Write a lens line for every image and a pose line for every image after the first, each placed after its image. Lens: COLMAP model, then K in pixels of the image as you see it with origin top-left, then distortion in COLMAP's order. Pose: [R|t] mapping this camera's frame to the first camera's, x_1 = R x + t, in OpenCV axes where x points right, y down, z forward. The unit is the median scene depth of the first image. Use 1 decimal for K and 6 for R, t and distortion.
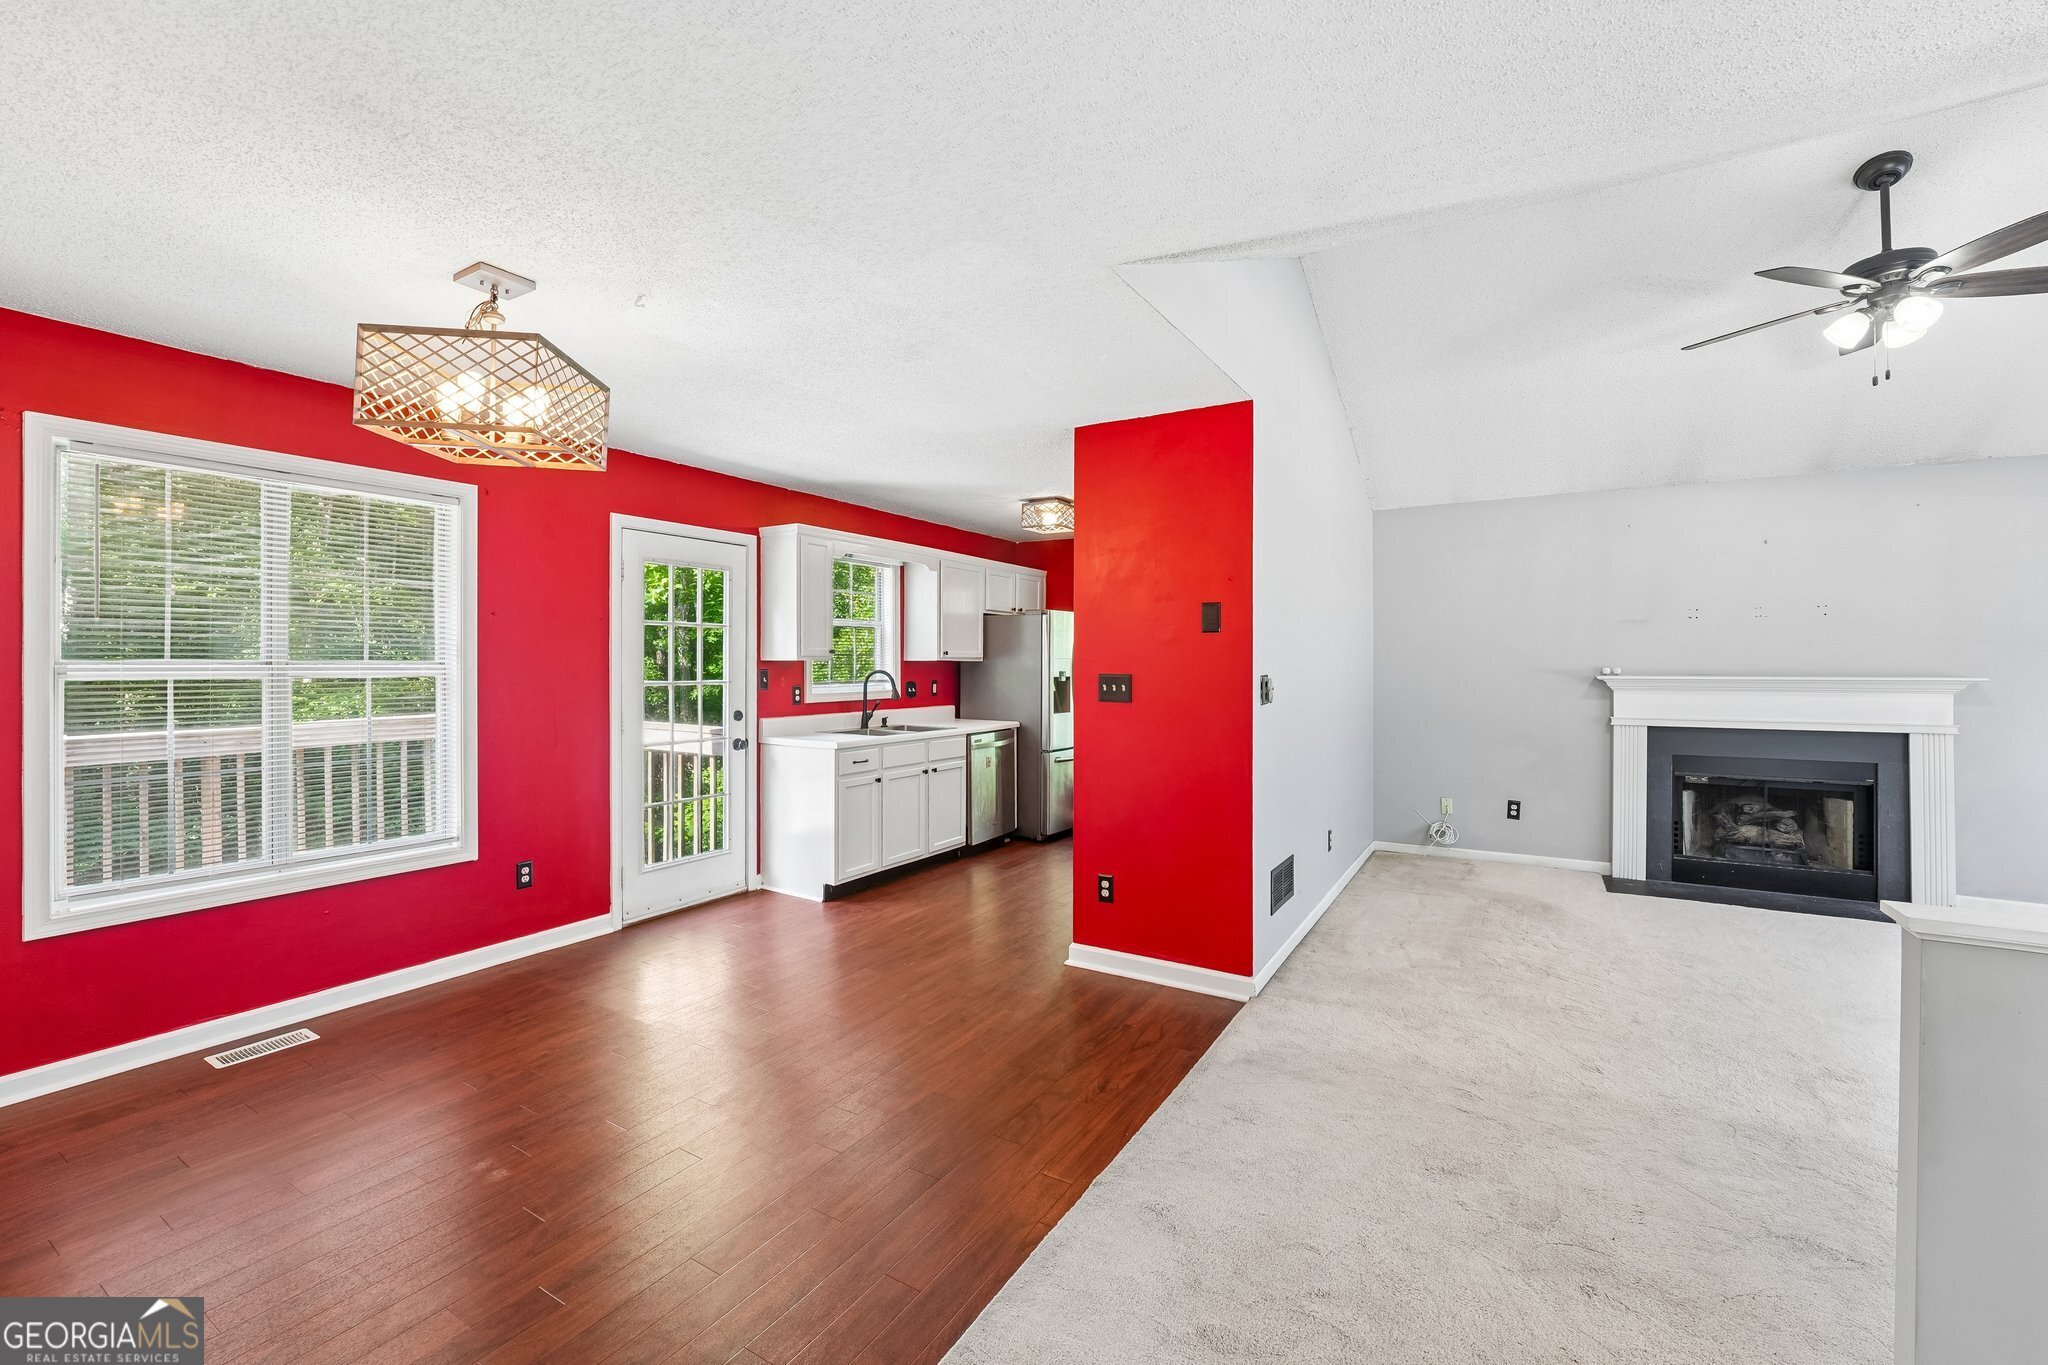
lens RADIAL K [[850.6, 0, 1007.3], [0, 850.6, 656.0], [0, 0, 1]] dist [-0.025241, 0.002413]
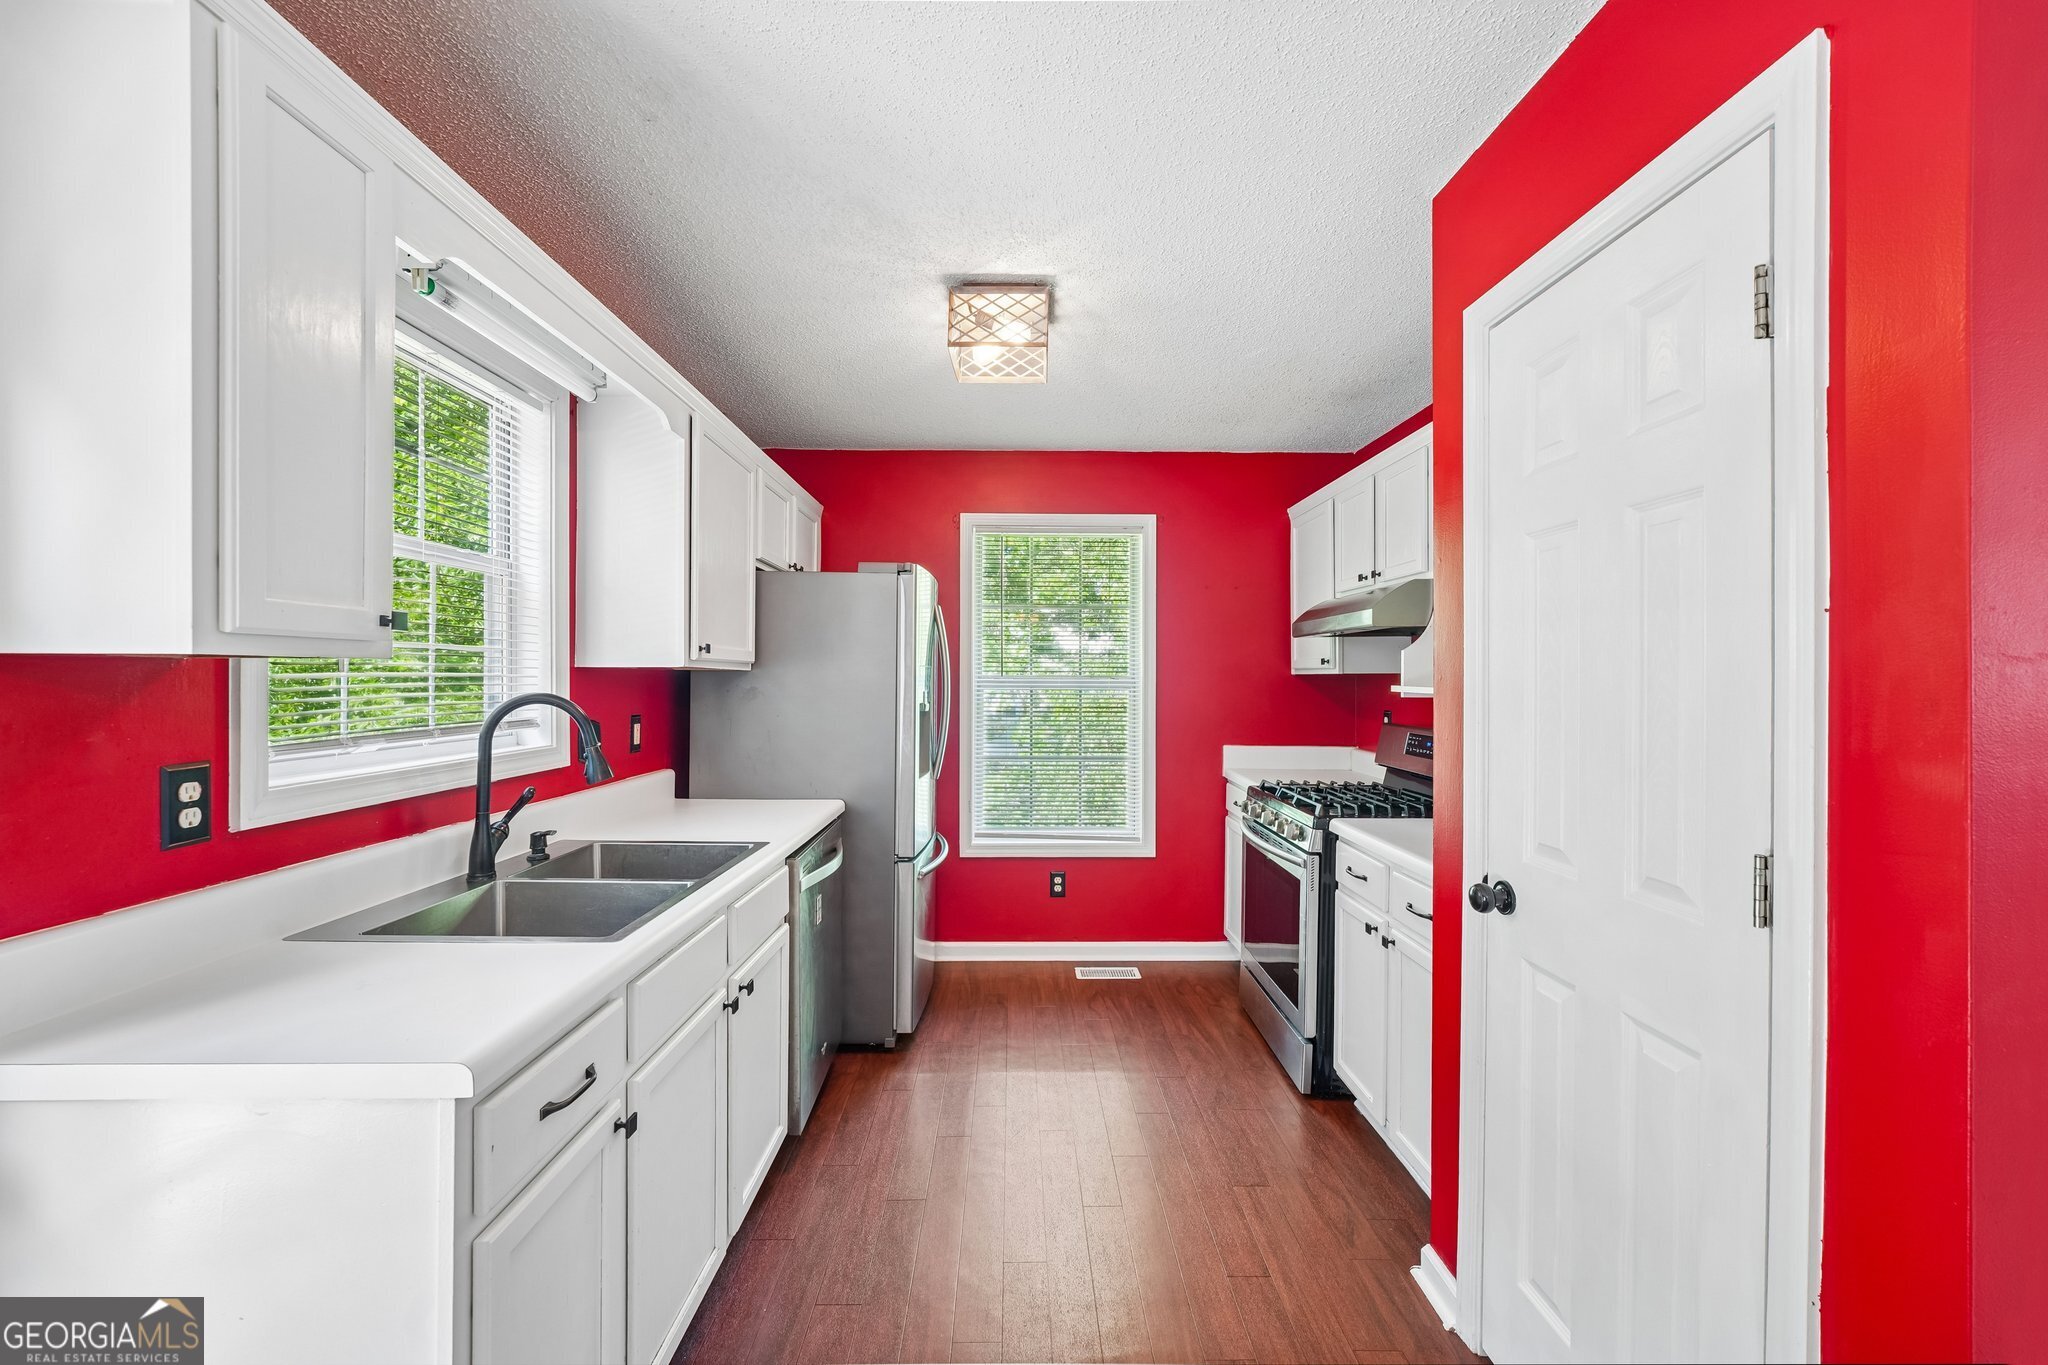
lens RADIAL K [[799.5, 0, 1019.3], [0, 799.5, 677.6], [0, 0, 1]] dist [-0.001221, 0.000016]
pose [[0.849800, 0.001573, 0.527103, -0.188341], [-0.005880, 0.999962, 0.006497, 0.009092], [-0.527072, -0.008621, 0.849777, 0.772984]]
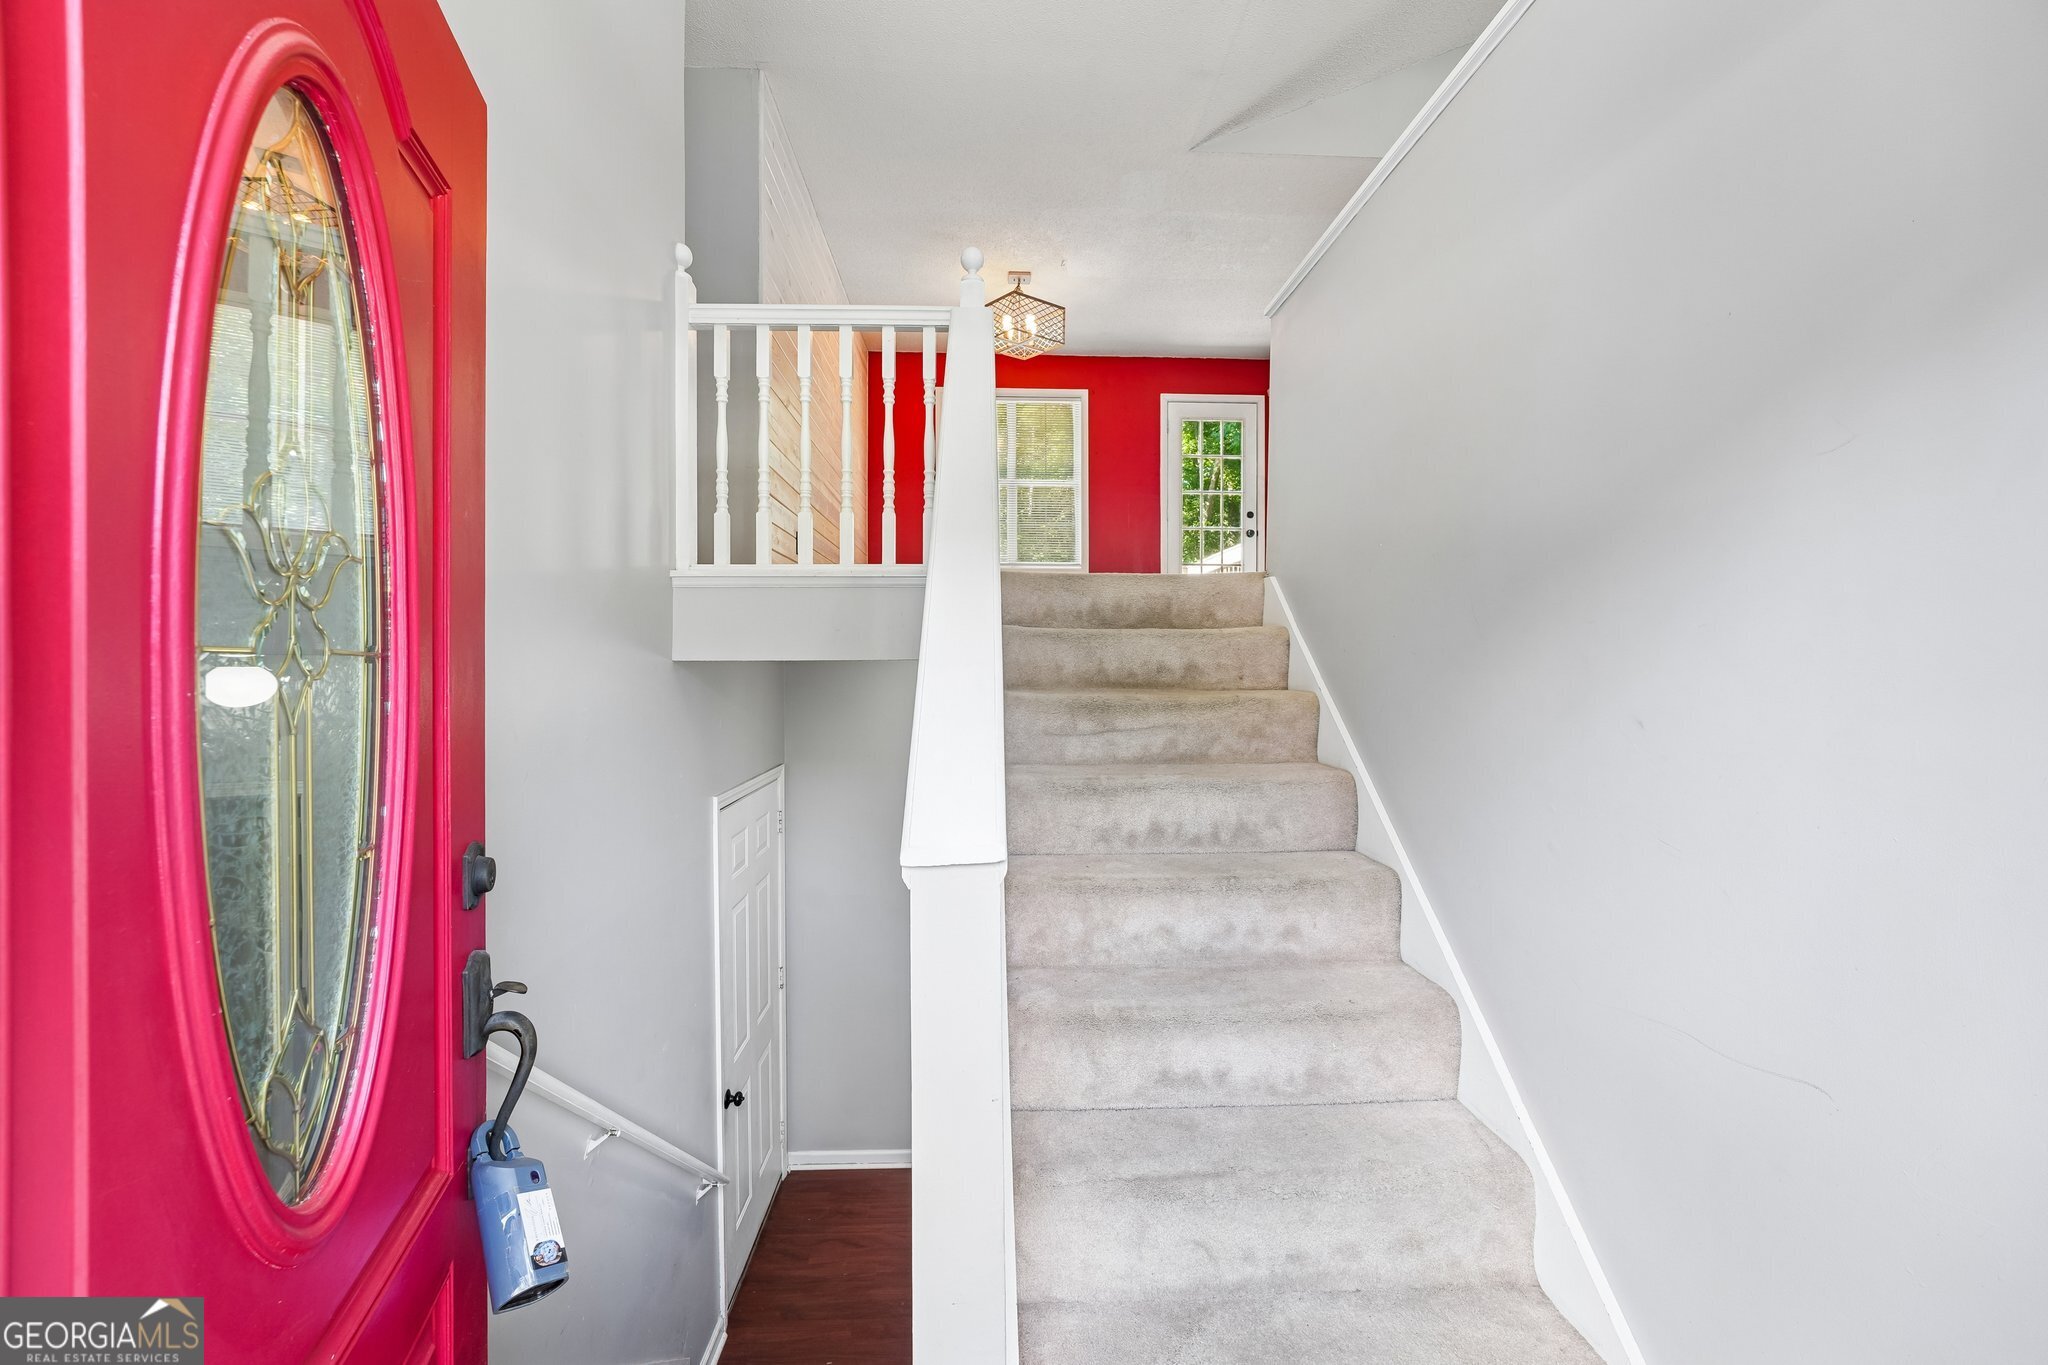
lens RADIAL K [[829.9, 0, 1021.1], [0, 829.9, 679.0], [0, 0, 1]] dist [-0.014794, 0.000181]
pose [[0.564081, 0.009617, -0.825664, 0.717785], [0.005791, 0.999862, 0.015602, 0.354492], [0.825699, -0.013583, 0.563947, -0.204114]]
